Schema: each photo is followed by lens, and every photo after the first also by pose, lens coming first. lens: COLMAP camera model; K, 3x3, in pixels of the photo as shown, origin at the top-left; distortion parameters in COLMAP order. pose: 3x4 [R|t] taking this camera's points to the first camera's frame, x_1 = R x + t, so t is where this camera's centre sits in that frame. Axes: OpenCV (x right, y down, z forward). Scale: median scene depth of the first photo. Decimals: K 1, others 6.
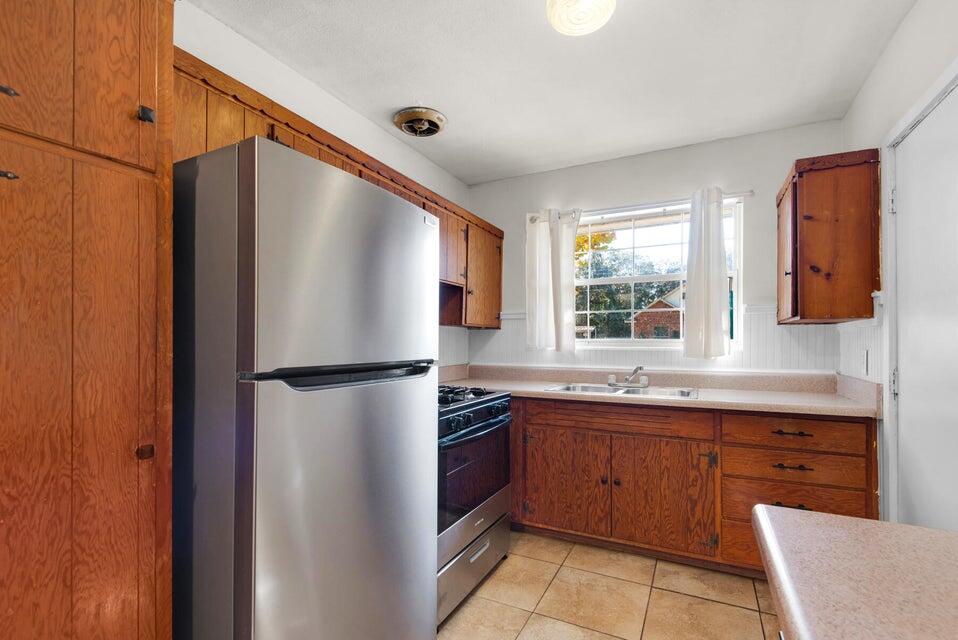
lens RADIAL K [[442.2, 0, 479.0], [0, 442.2, 328.5], [0, 0, 1]] dist [0.001904, -0.001189]
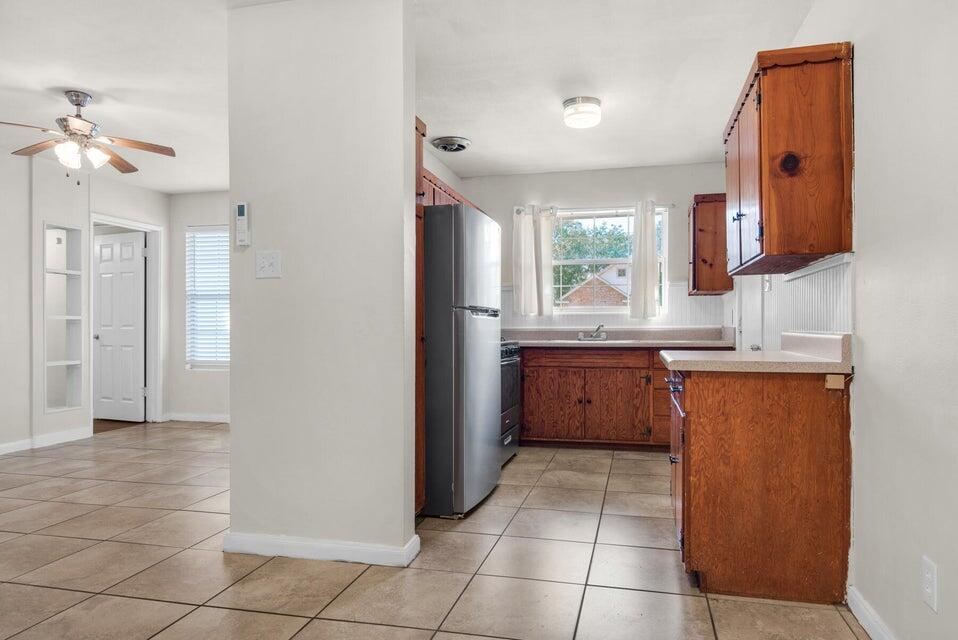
lens RADIAL K [[624.3, 0, 479.8], [0, 624.3, 319.2], [0, 0, 1]] dist [-0.032415, 0.000619]
pose [[0.975631, -0.000085, 0.219419, -0.477742], [-0.002300, 0.999941, 0.010616, 0.051429], [-0.219407, -0.010862, 0.975573, -0.904024]]
